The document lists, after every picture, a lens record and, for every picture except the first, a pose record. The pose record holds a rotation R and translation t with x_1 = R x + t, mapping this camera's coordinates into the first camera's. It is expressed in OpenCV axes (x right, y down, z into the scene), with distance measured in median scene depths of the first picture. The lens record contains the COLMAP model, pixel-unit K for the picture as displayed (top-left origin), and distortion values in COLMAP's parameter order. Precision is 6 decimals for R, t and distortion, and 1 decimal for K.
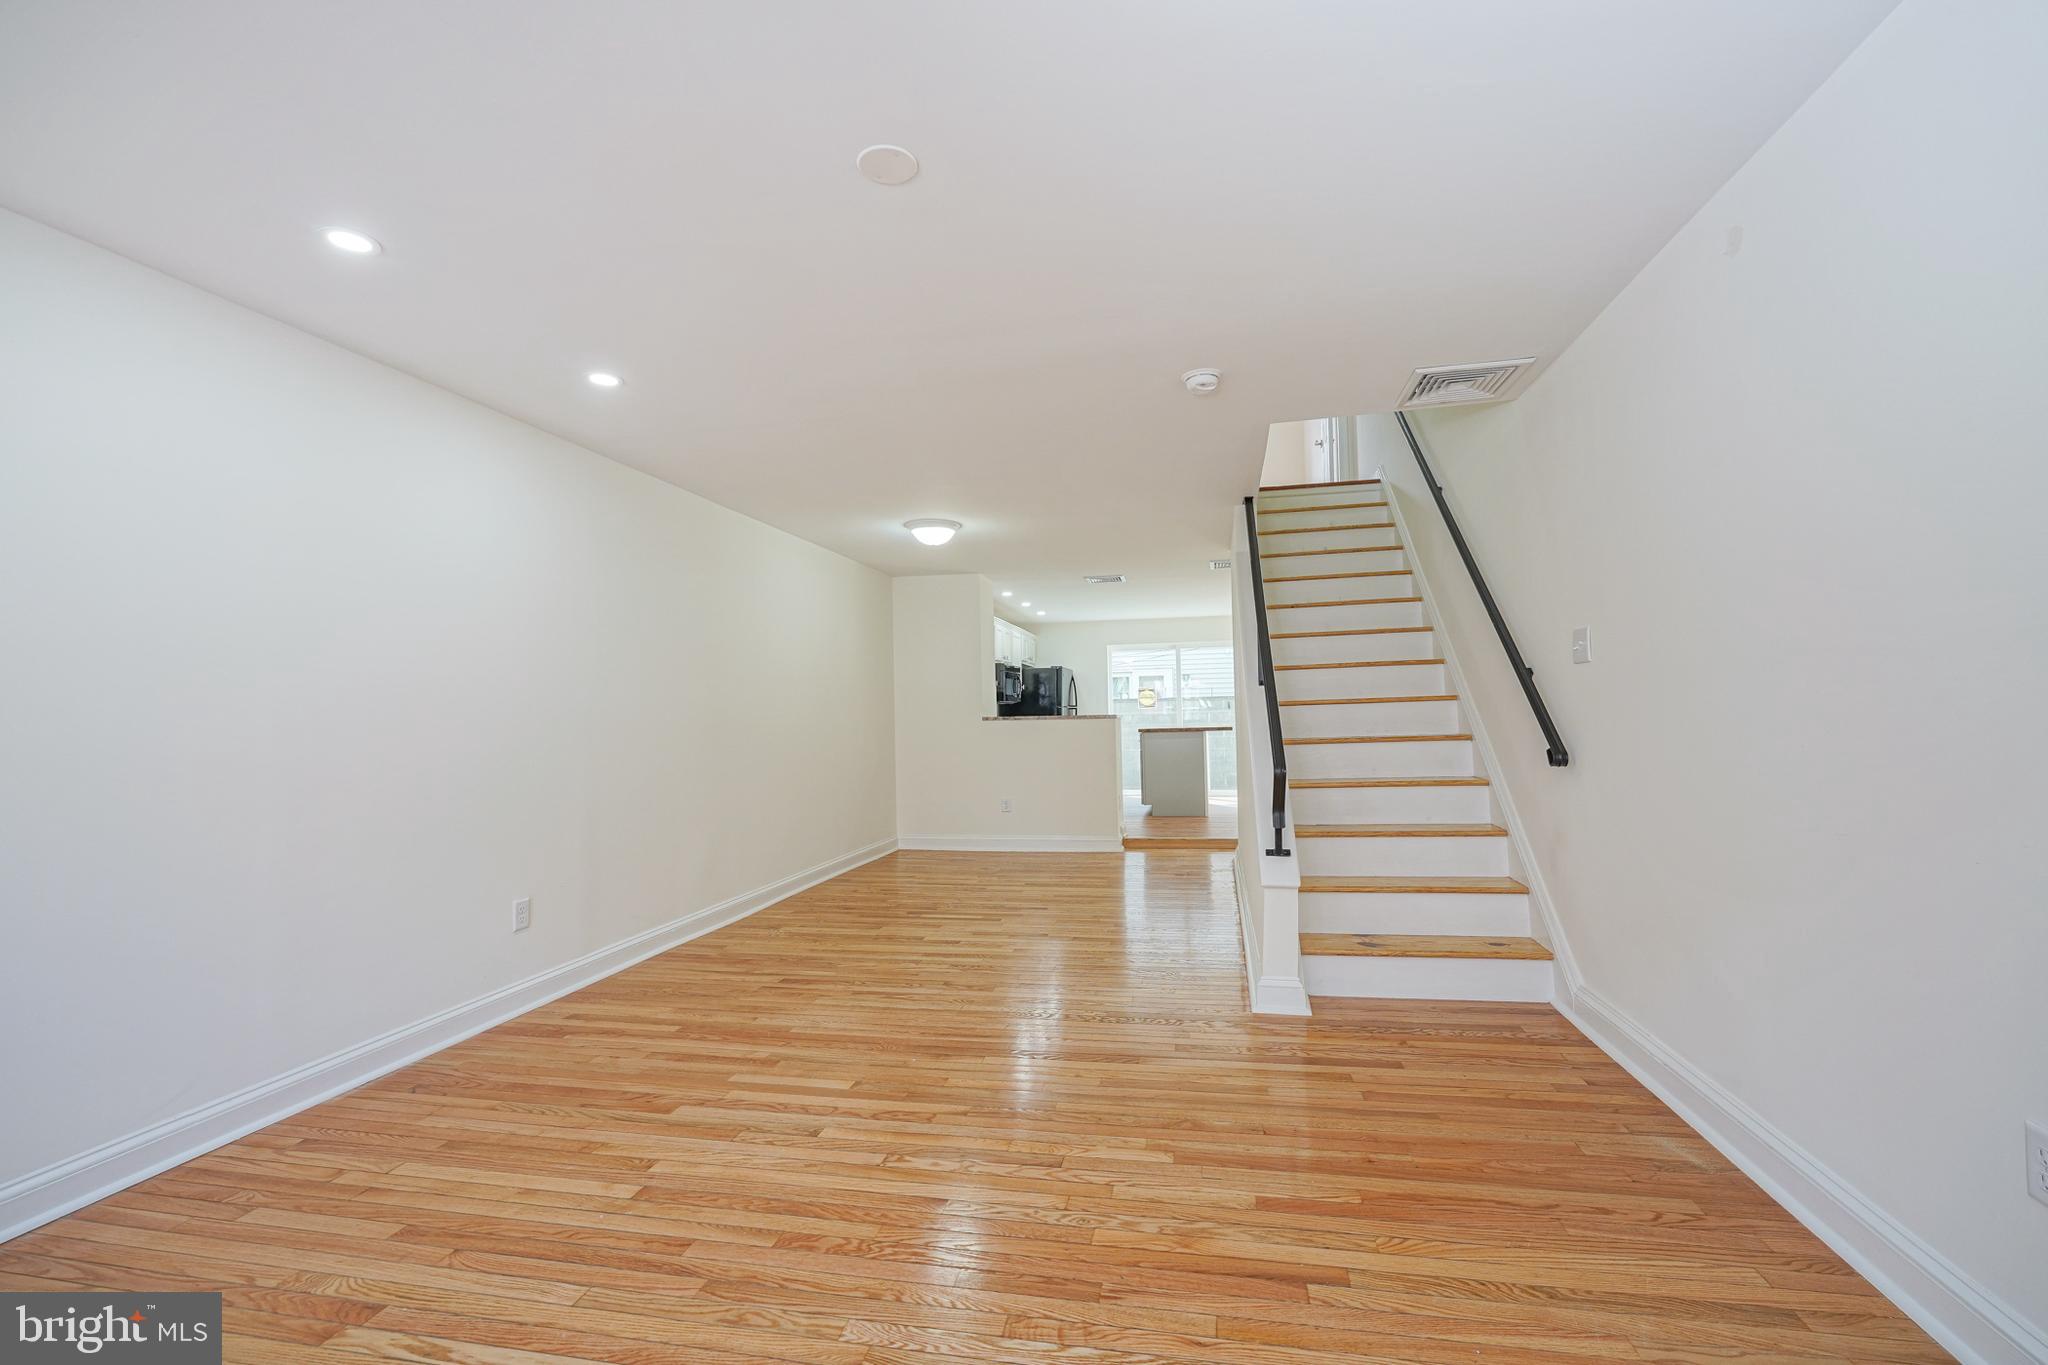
lens RADIAL K [[830.4, 0, 1089.7], [0, 830.4, 687.8], [0, 0, 1]] dist [-0.003257, 0.000166]
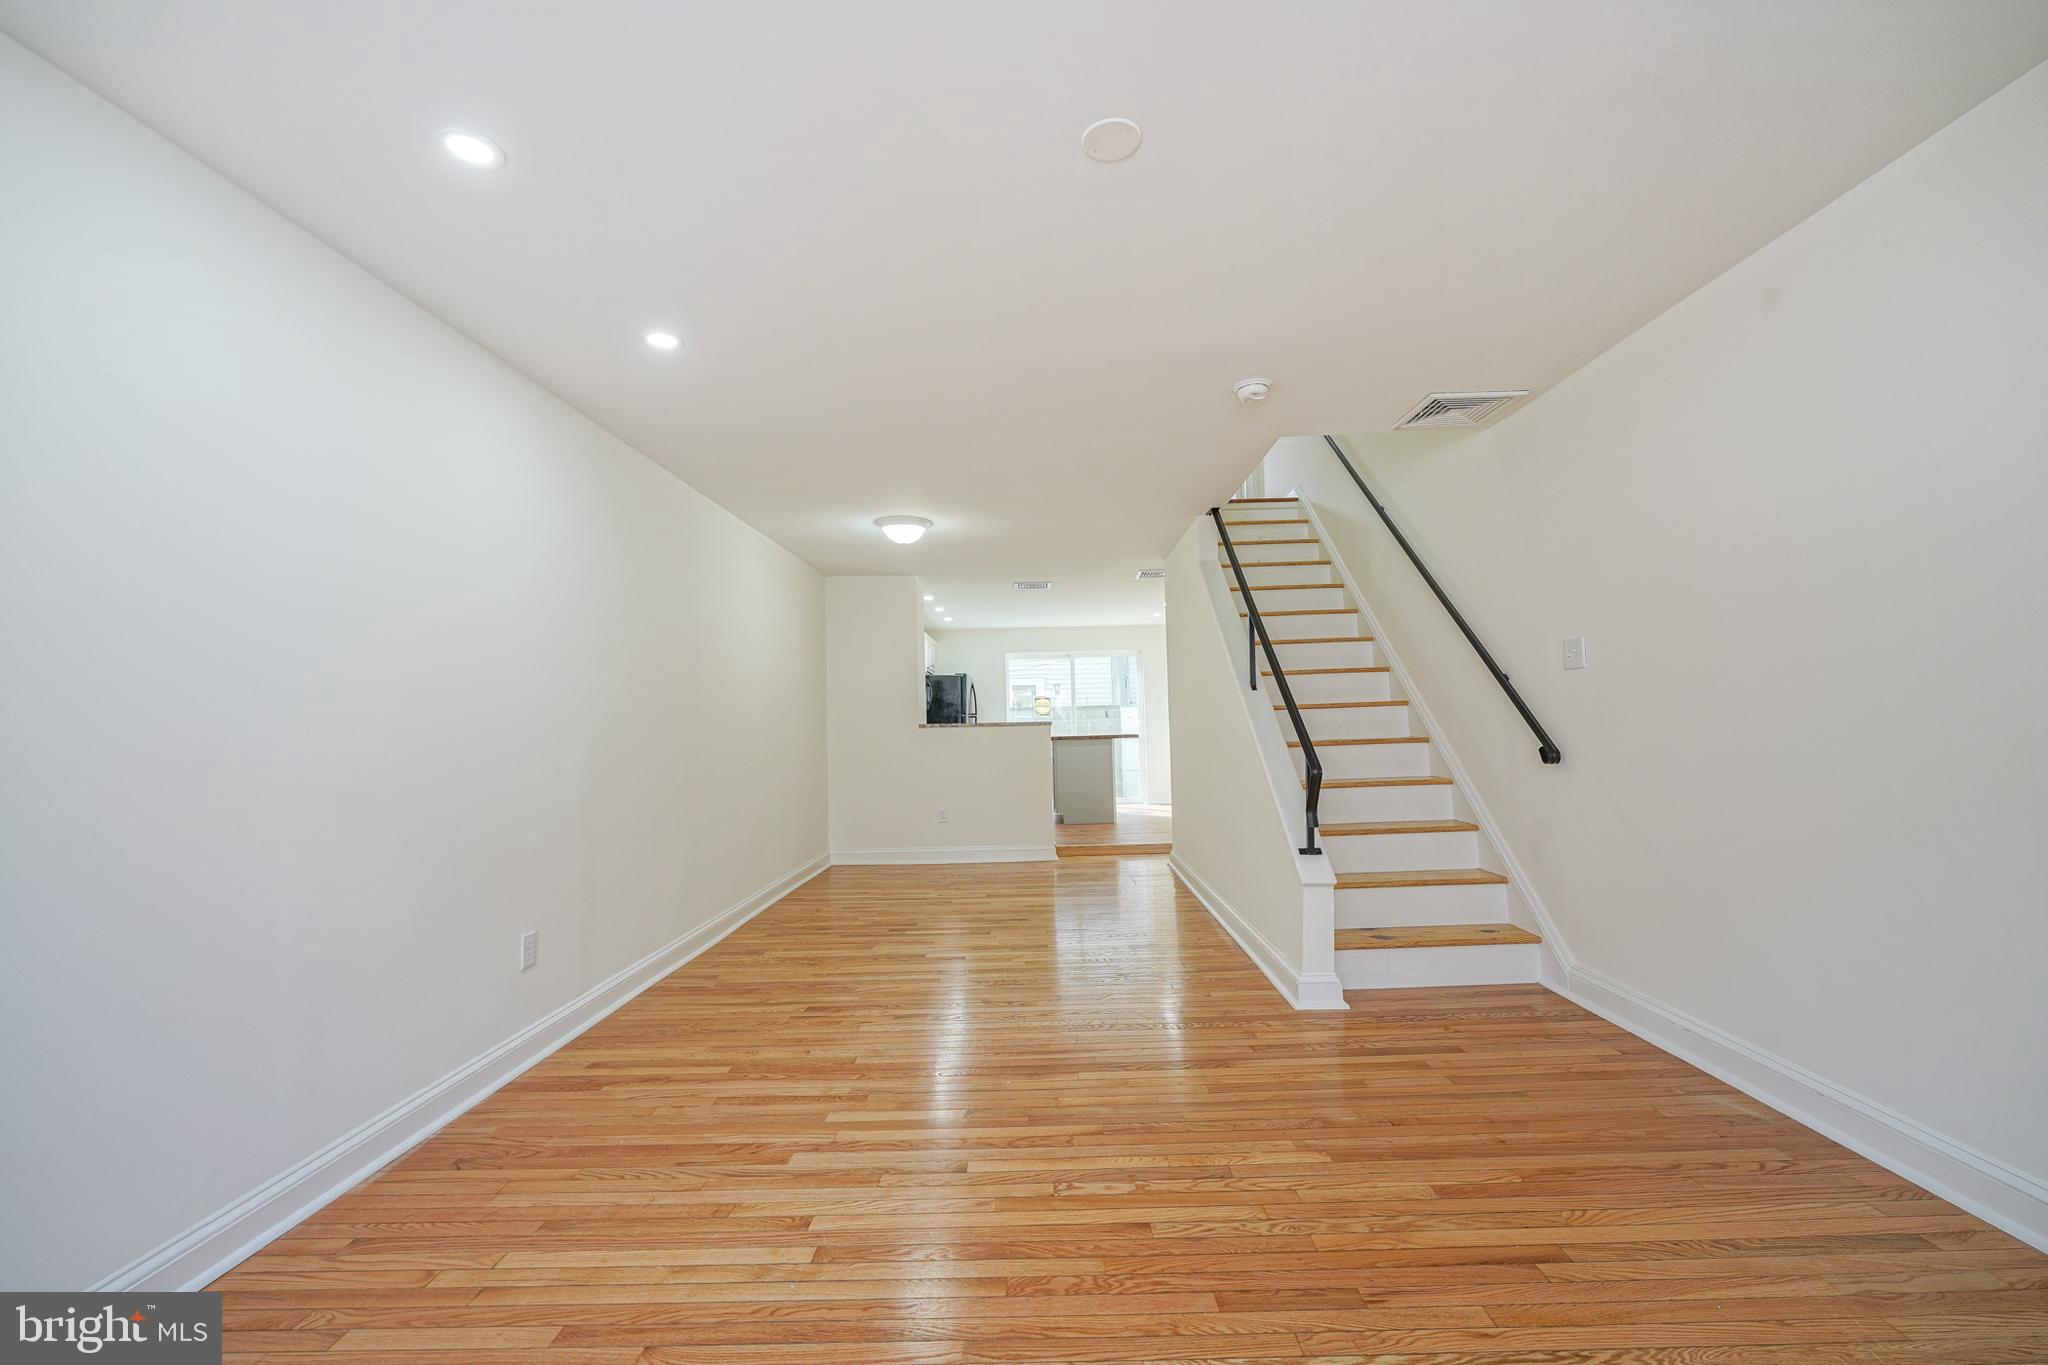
lens RADIAL K [[830.4, 0, 1077.6], [0, 830.4, 678.3], [0, 0, 1]] dist [-0.003257, 0.000166]
pose [[0.983054, 0.006831, 0.183187, -0.297314], [-0.002369, 0.999695, -0.024565, 0.012912], [-0.183299, 0.023715, 0.982771, 0.048246]]
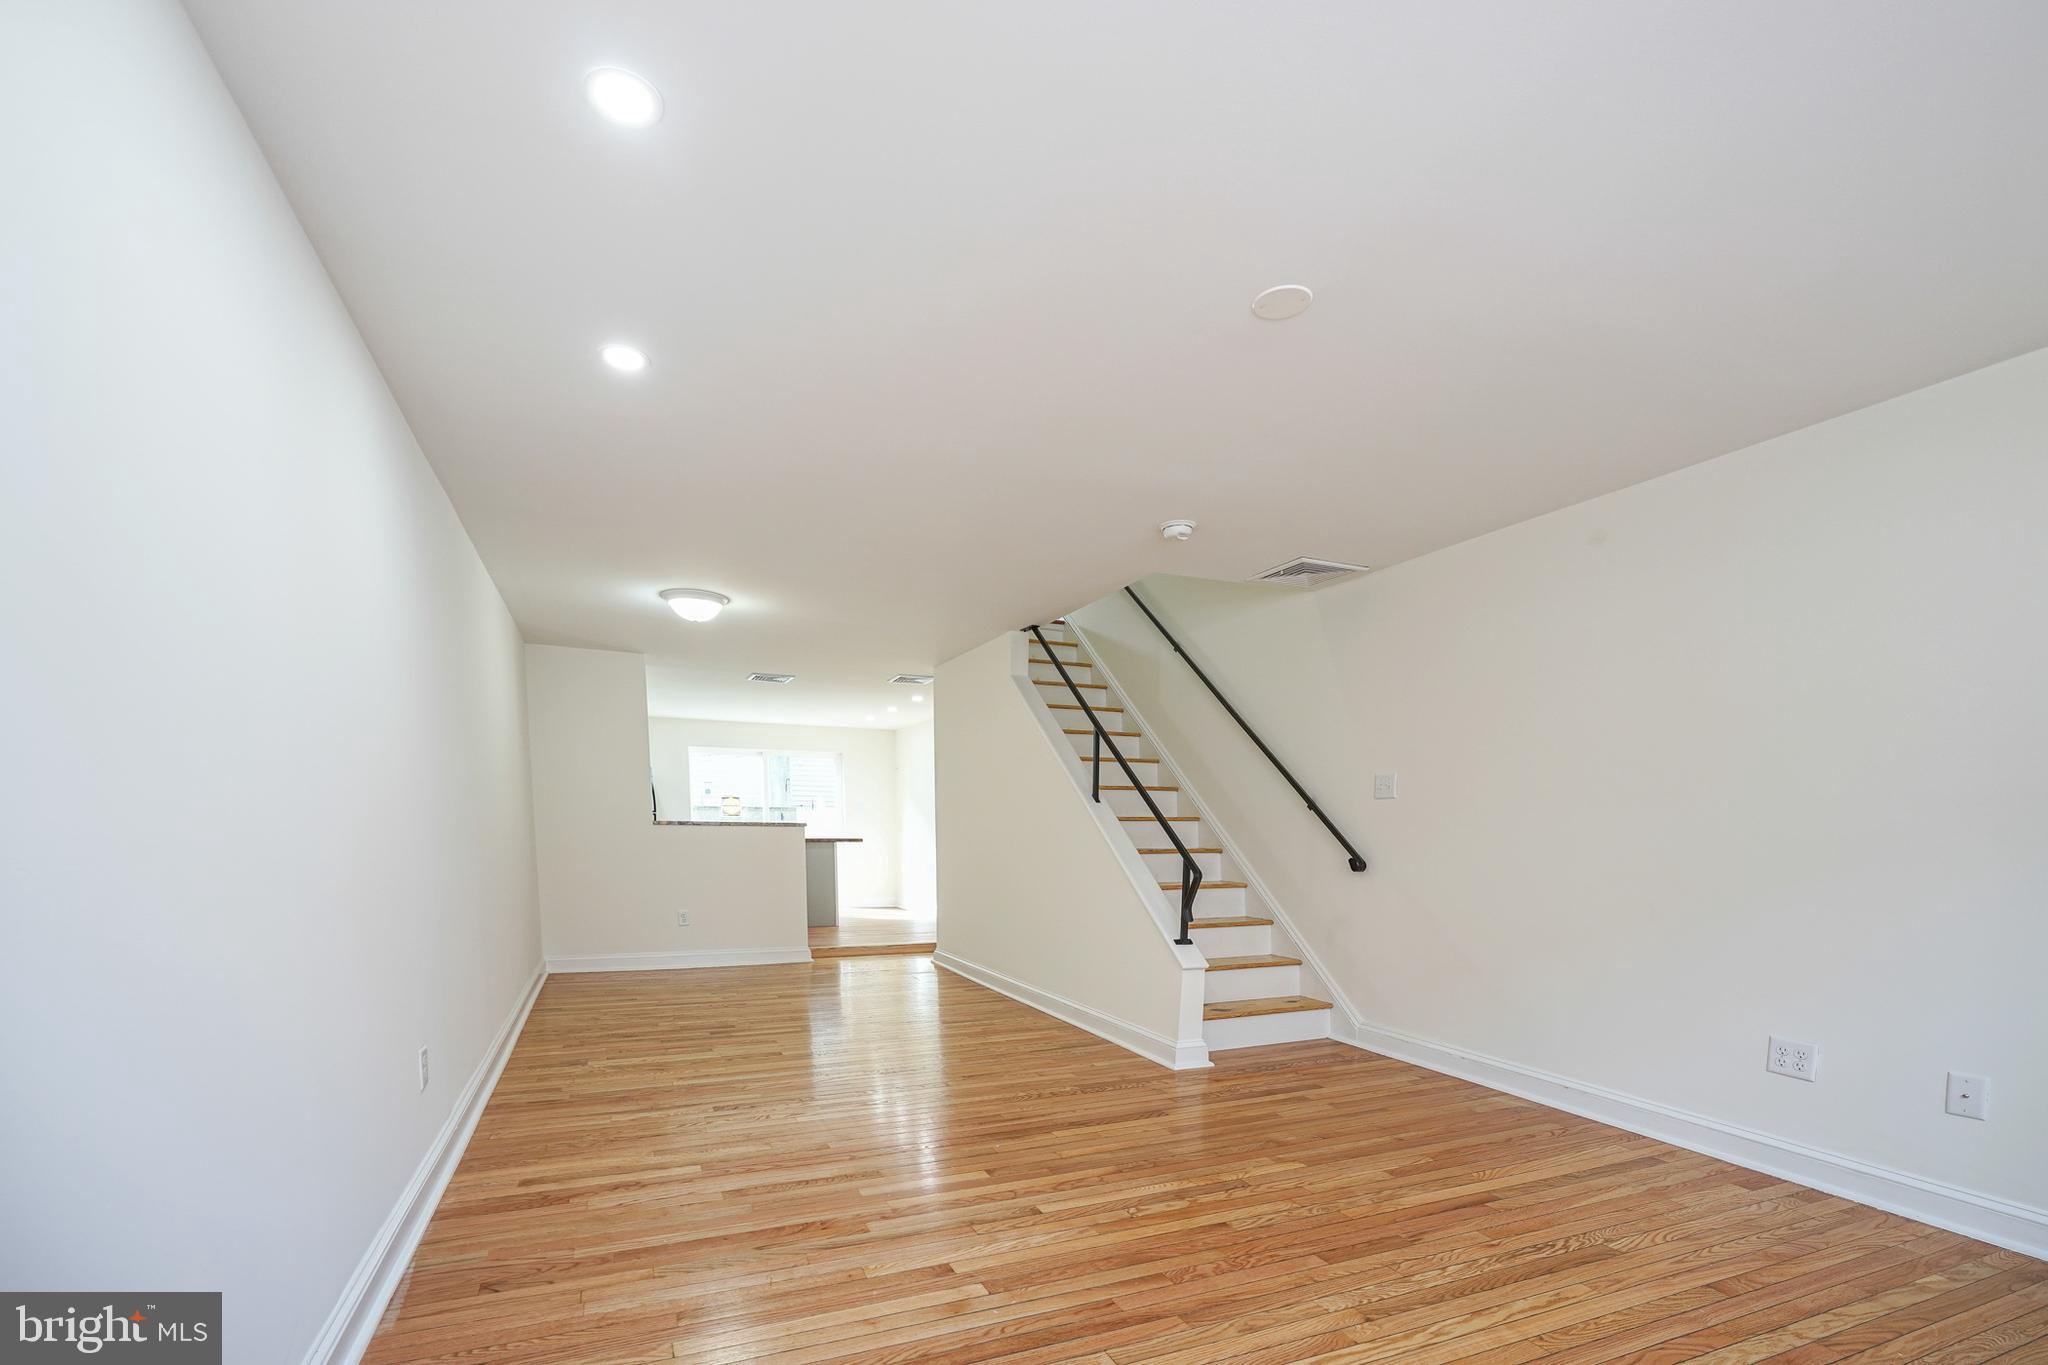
lens RADIAL K [[830.4, 0, 989.7], [0, 830.4, 893.0], [0, 0, 1]] dist [-0.003257, 0.000166]
pose [[0.847745, -0.010428, 0.530301, -0.800841], [-0.047083, 0.994380, 0.094820, 0.030308], [-0.528310, -0.105351, 0.842490, 0.156650]]
